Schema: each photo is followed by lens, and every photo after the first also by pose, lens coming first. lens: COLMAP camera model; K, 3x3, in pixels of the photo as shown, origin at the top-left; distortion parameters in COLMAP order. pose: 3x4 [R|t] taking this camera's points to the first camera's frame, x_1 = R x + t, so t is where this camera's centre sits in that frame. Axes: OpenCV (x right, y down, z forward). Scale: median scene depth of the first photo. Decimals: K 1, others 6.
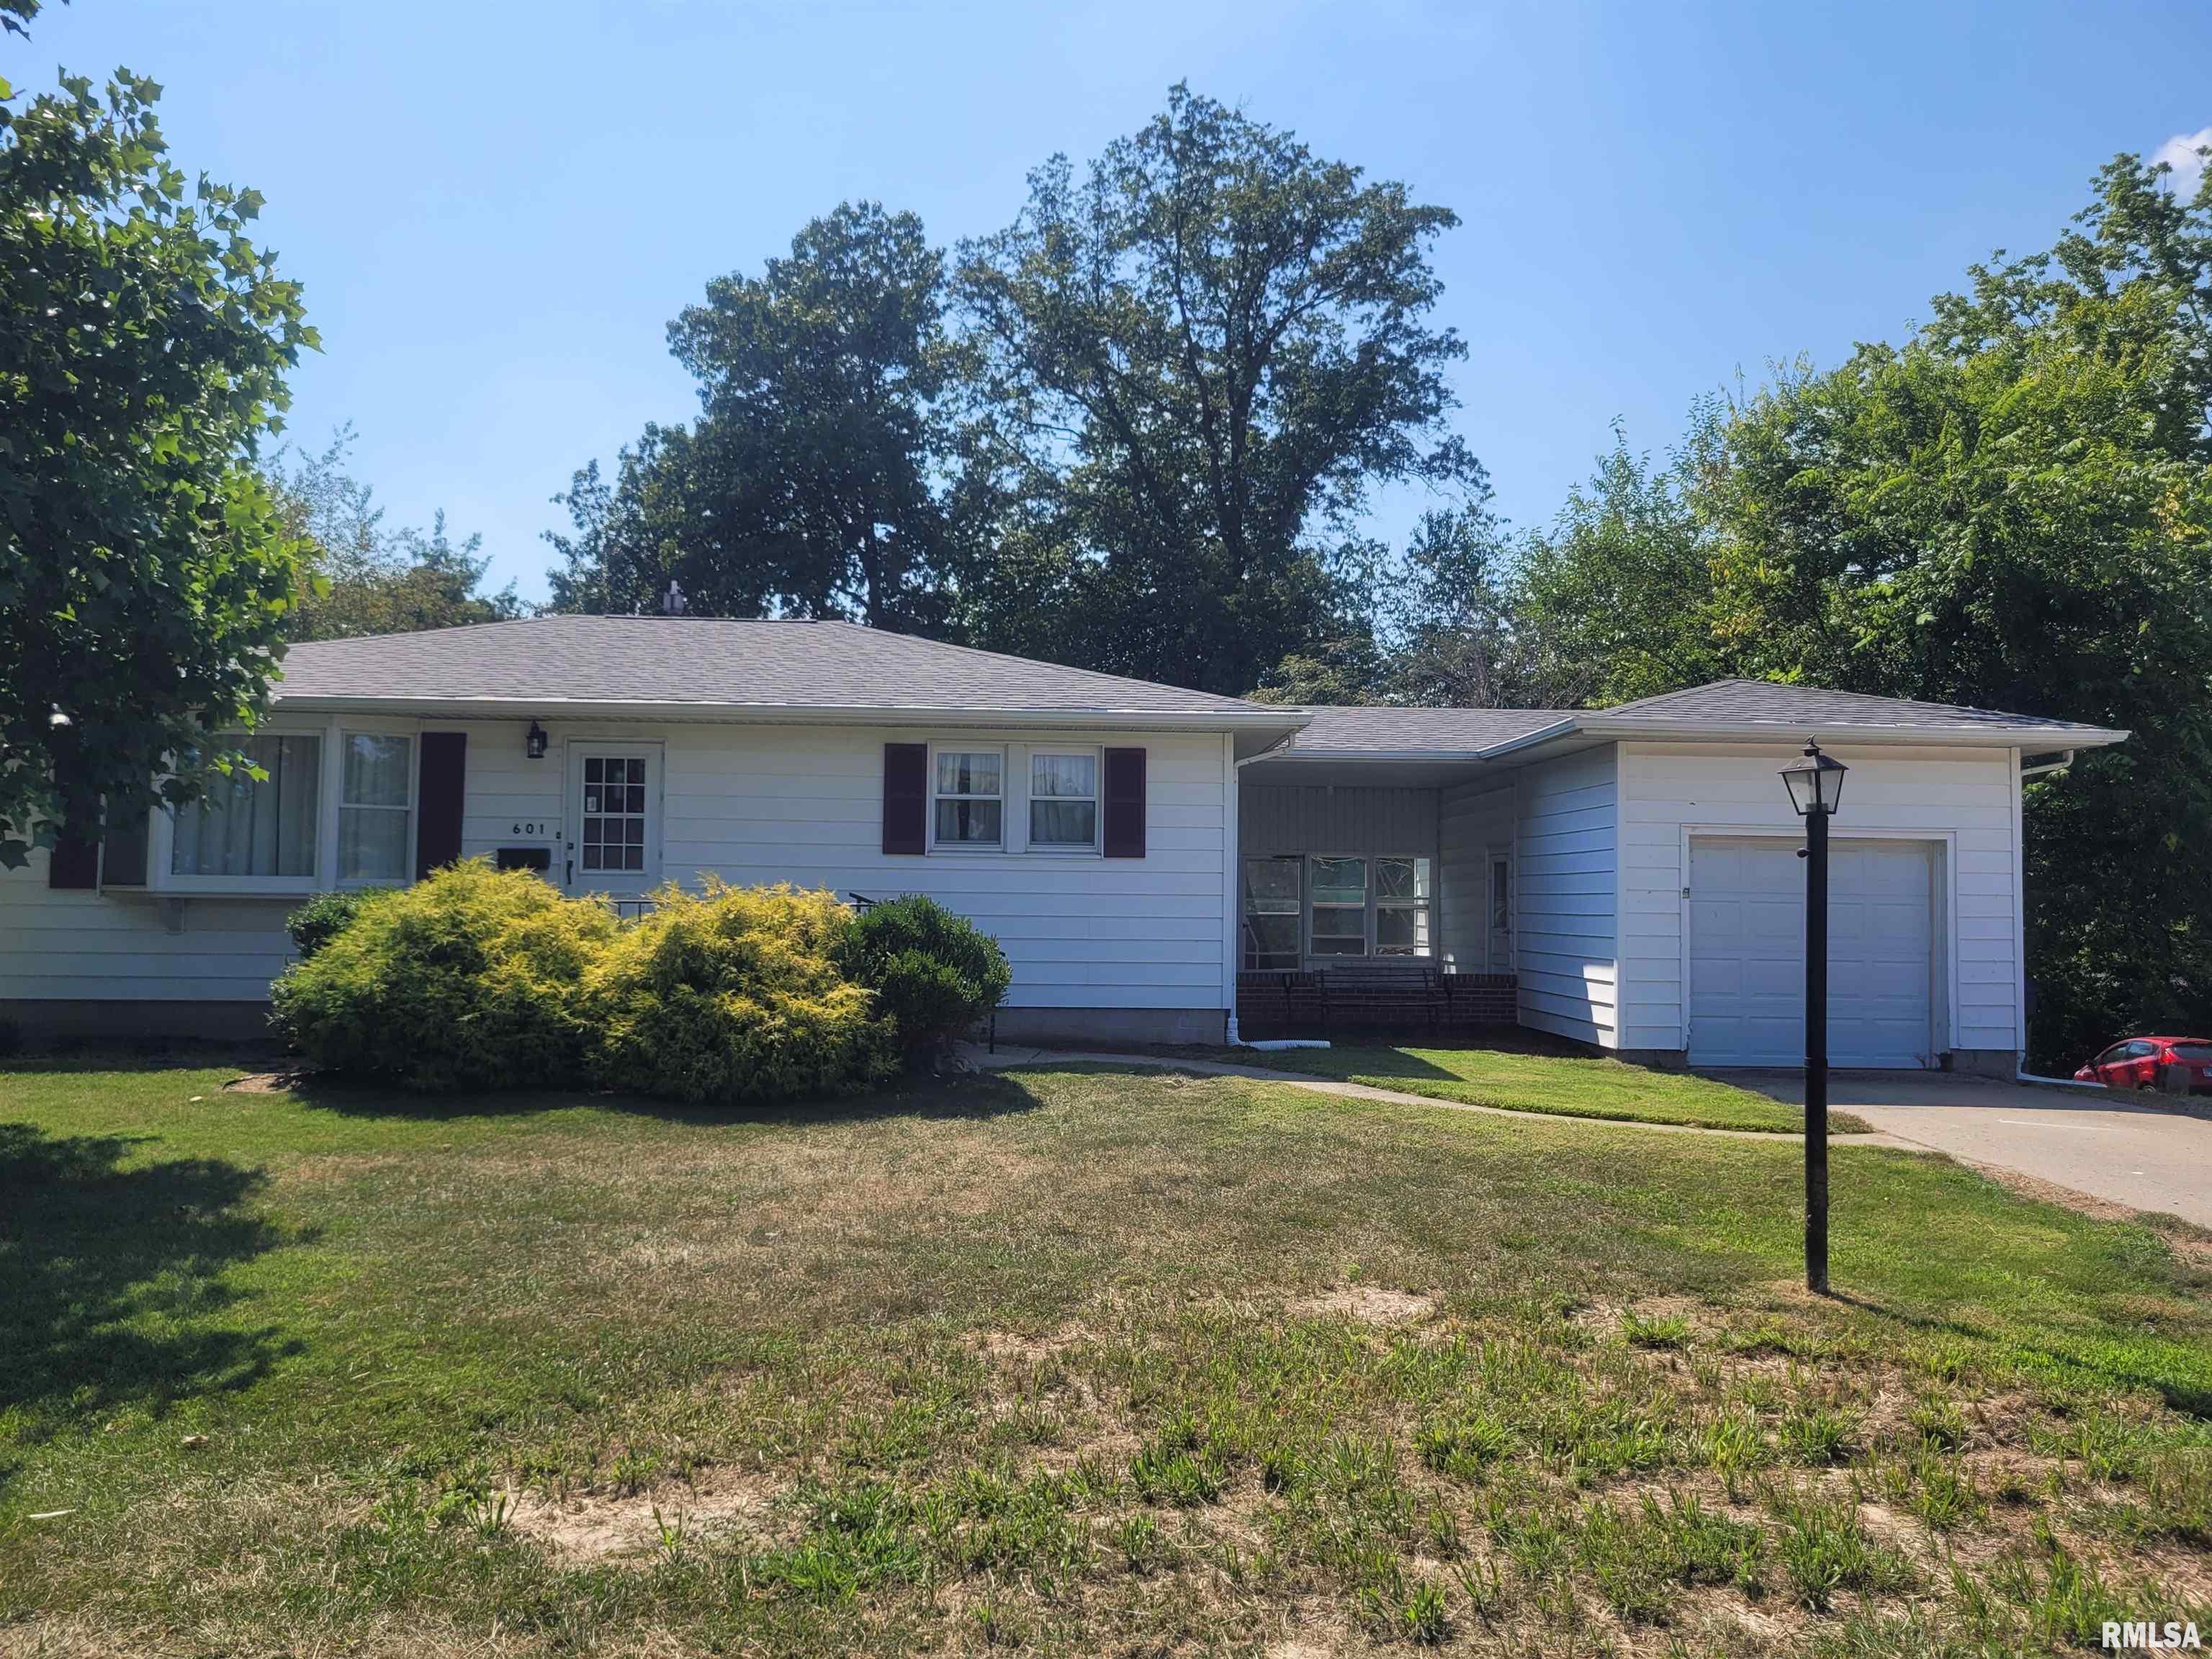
lens RADIAL K [[1631.6, 0, 1106.0], [0, 1631.6, 829.5], [0, 0, 1]] dist [0.063819, -0.045292]
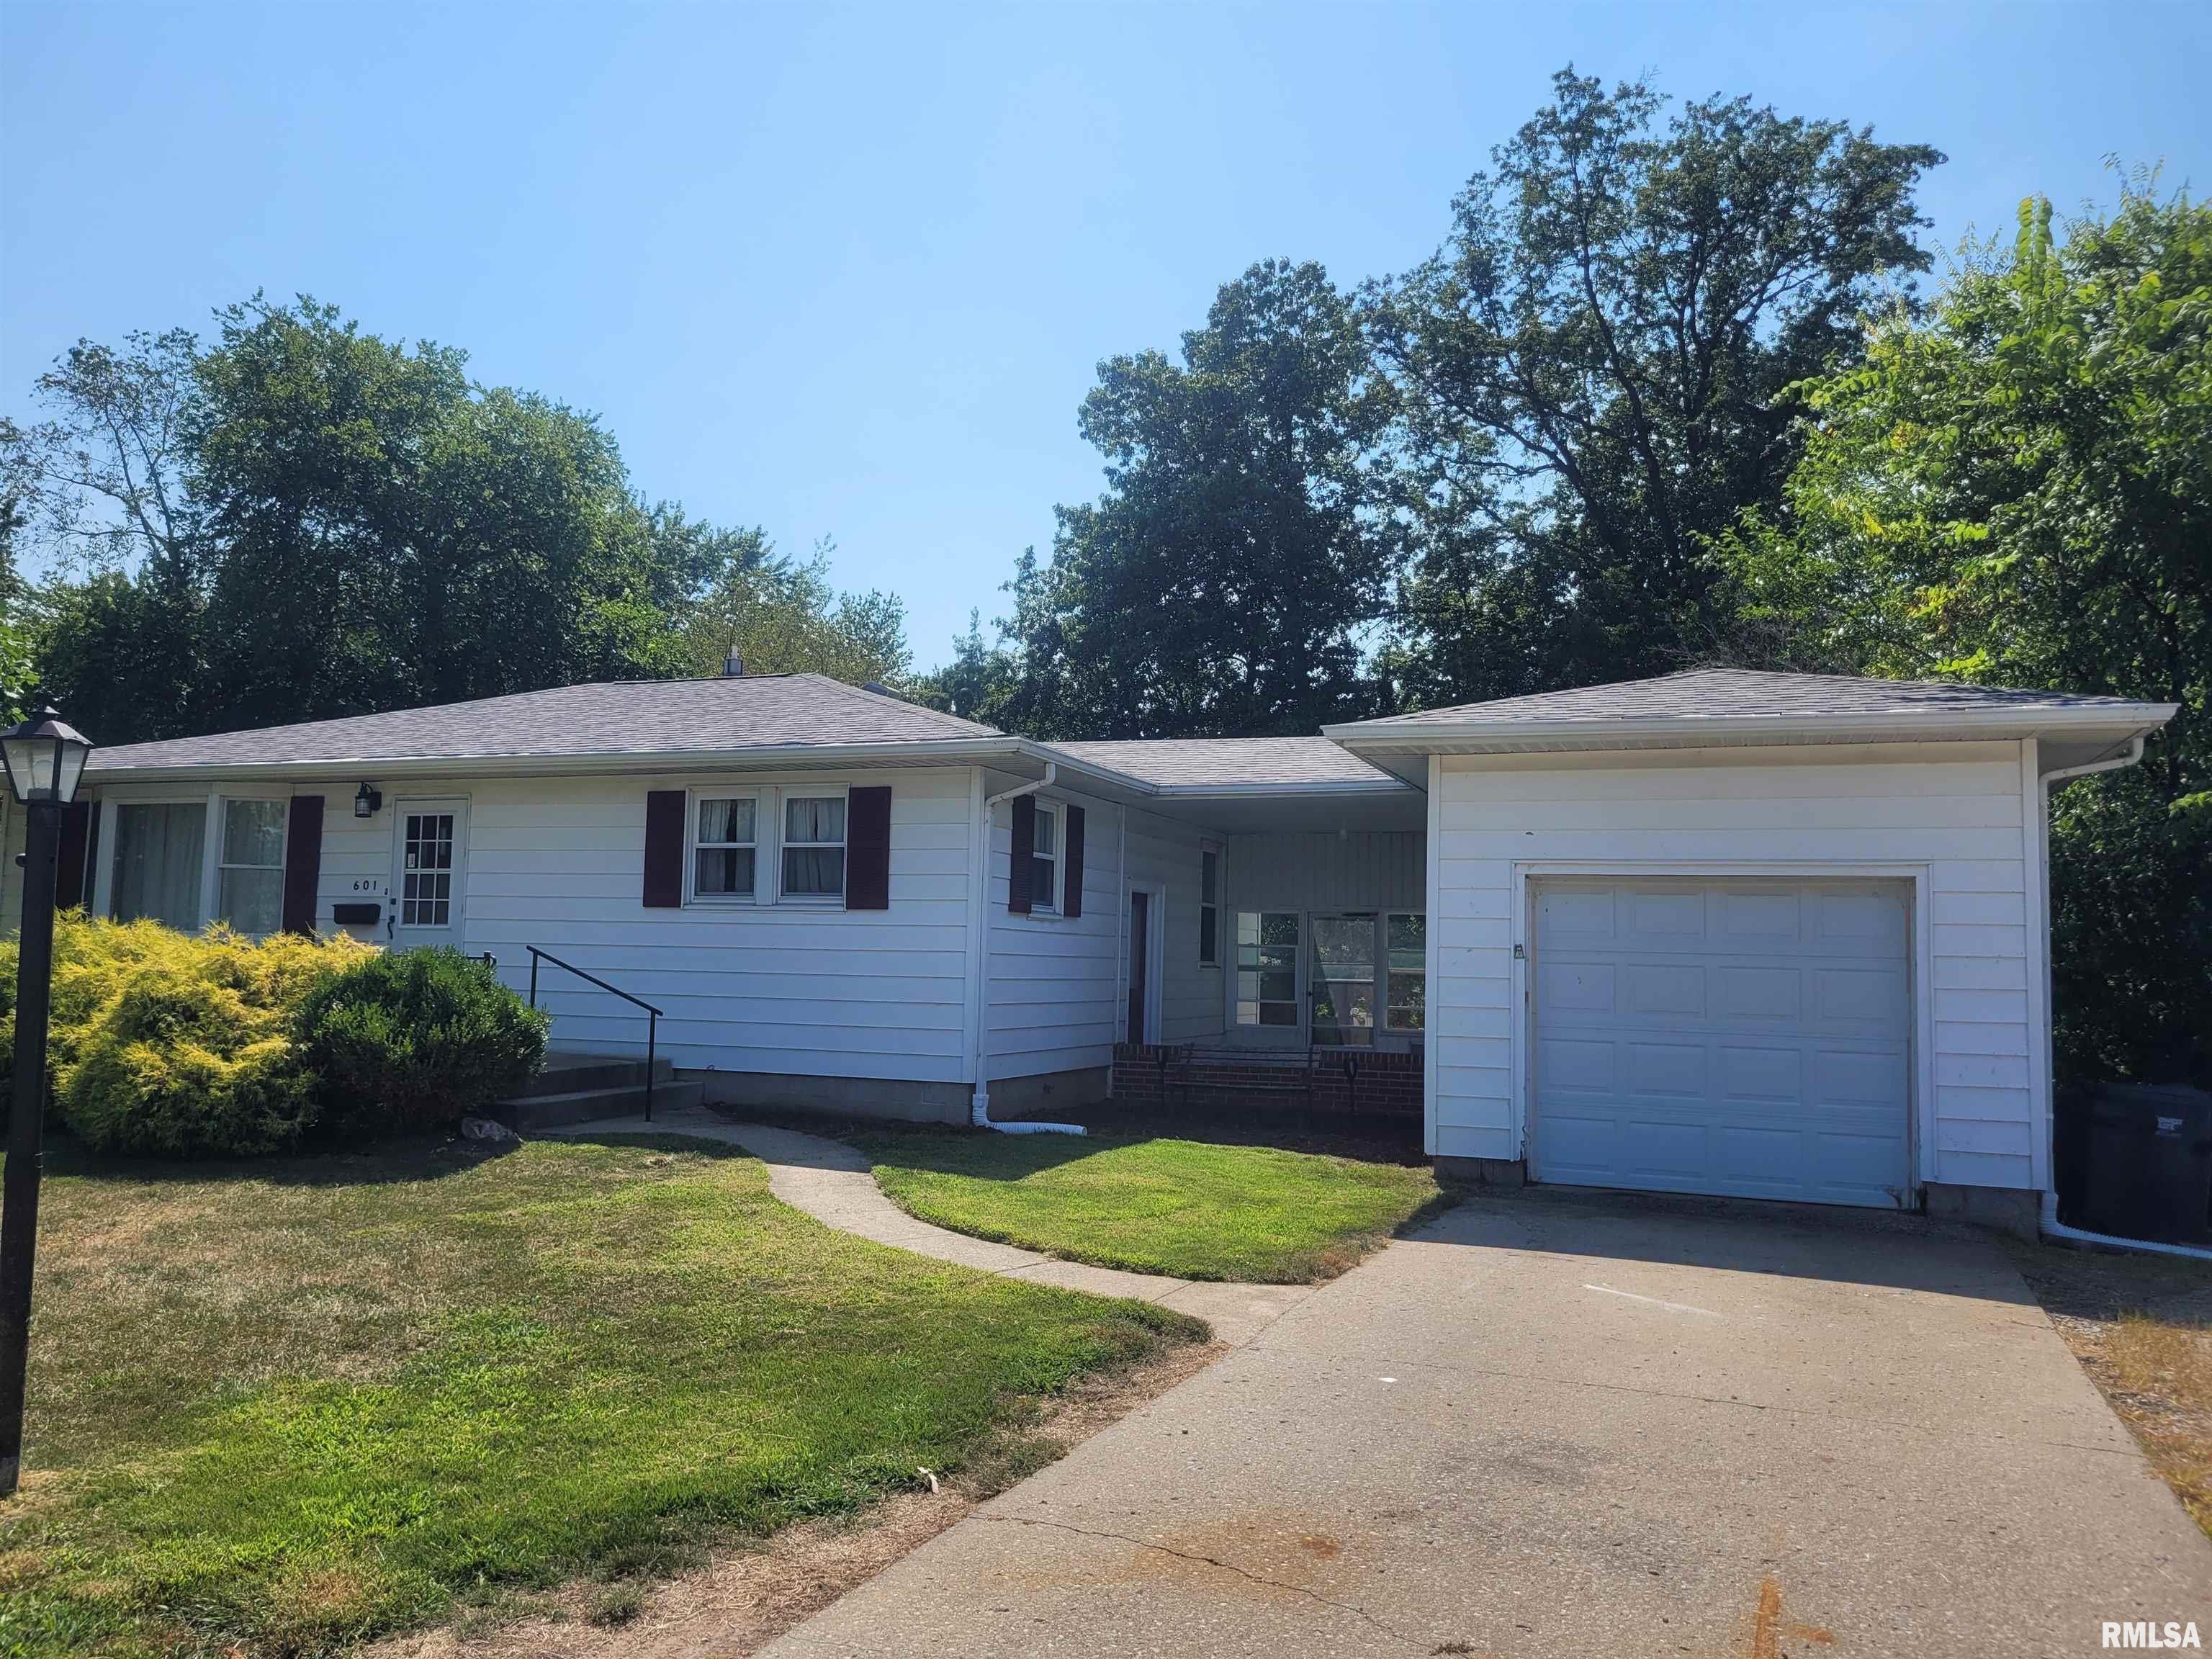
lens RADIAL K [[1631.6, 0, 1106.0], [0, 1631.6, 829.5], [0, 0, 1]] dist [0.063819, -0.045292]
pose [[0.913571, -0.026496, -0.405815, 0.172671], [0.008192, 0.998872, -0.046775, 0.005818], [0.406597, 0.039408, 0.912757, 0.082811]]
